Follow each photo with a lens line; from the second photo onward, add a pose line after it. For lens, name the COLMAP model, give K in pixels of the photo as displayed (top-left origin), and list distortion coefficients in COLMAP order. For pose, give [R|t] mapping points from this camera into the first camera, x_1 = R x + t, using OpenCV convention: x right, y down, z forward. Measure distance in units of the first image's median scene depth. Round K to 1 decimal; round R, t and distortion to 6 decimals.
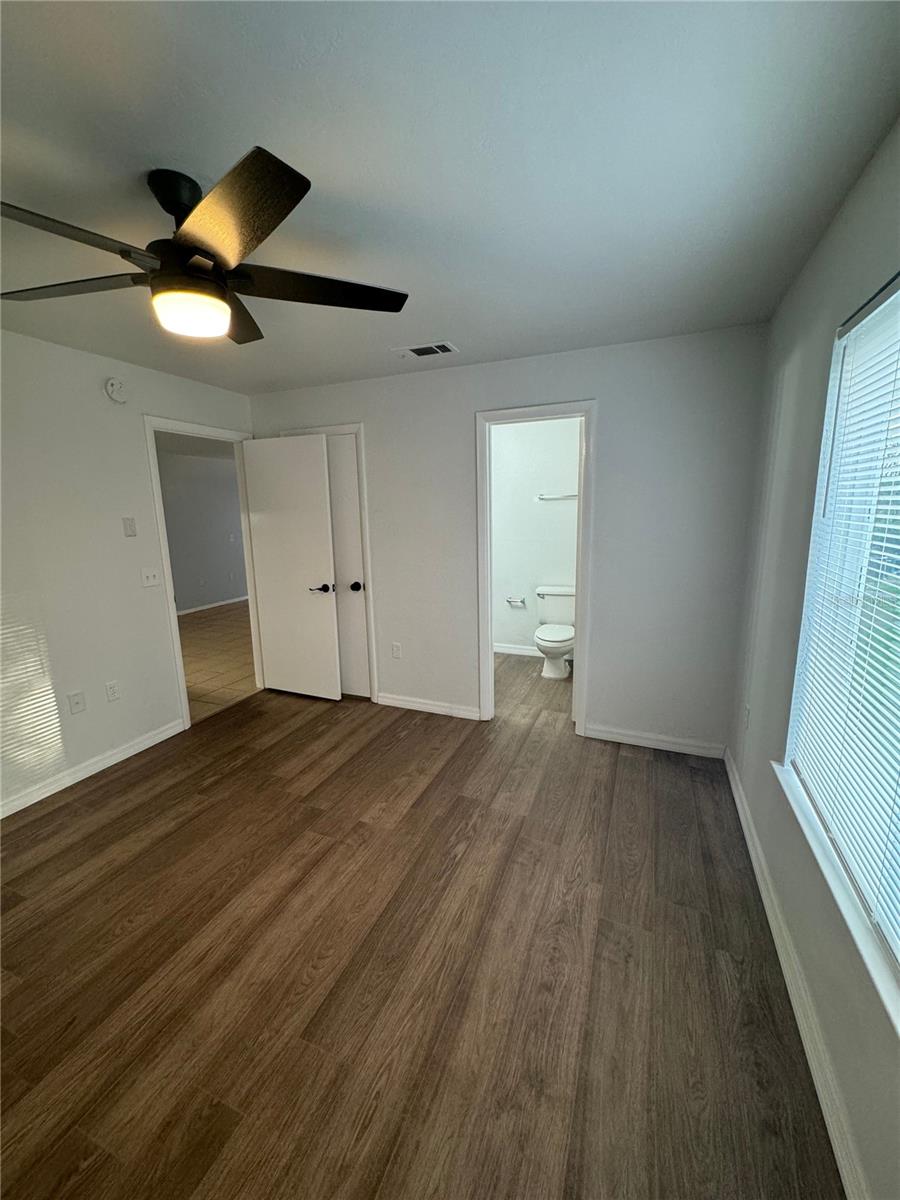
lens RADIAL K [[480.8, 0, 450.0], [0, 480.8, 600.0], [0, 0, 1]] dist [0.000240, 0.000440]
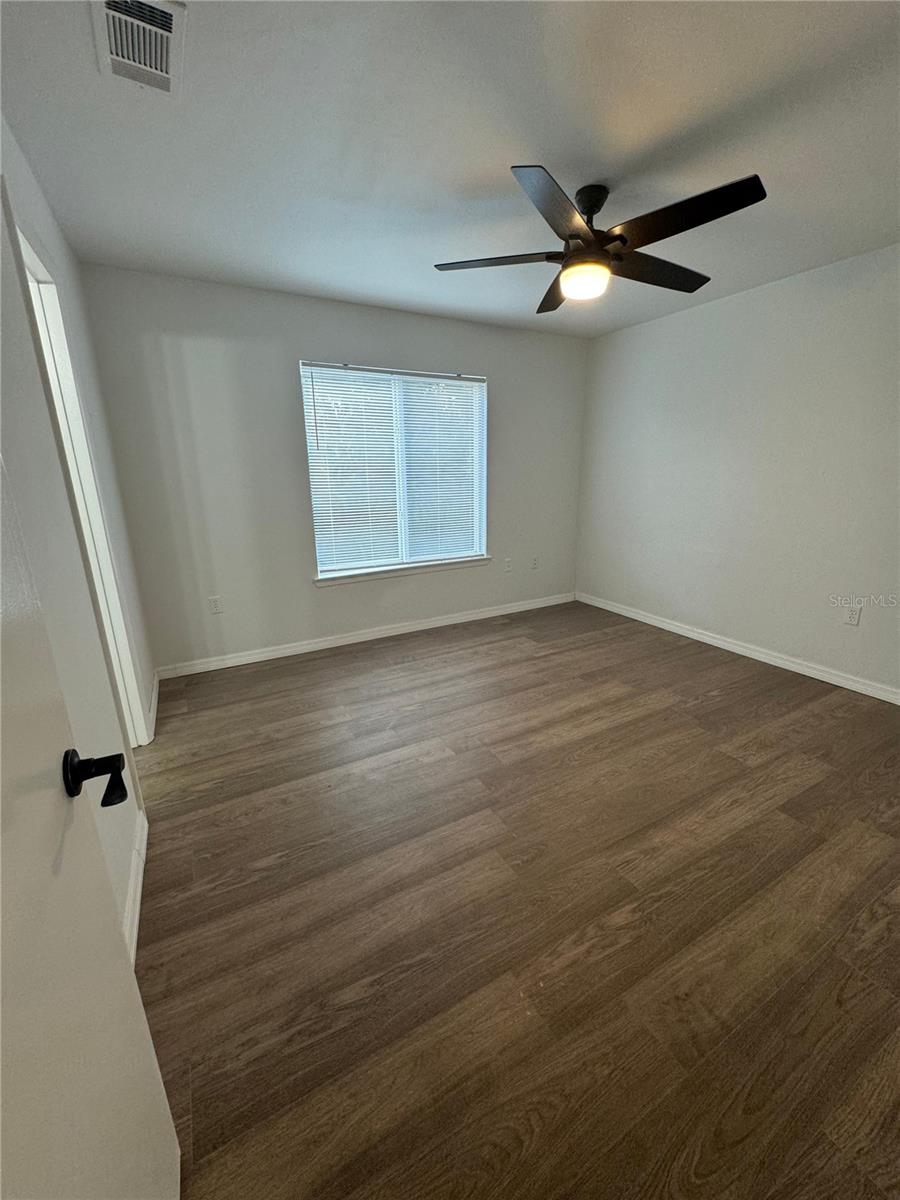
lens RADIAL K [[480.8, 0, 450.0], [0, 480.8, 600.0], [0, 0, 1]] dist [0.000240, 0.000440]
pose [[-0.783547, -0.136299, 0.606198, -0.837897], [0.143501, 0.909567, 0.389993, -0.239381], [-0.604534, 0.392568, -0.693130, 1.800048]]
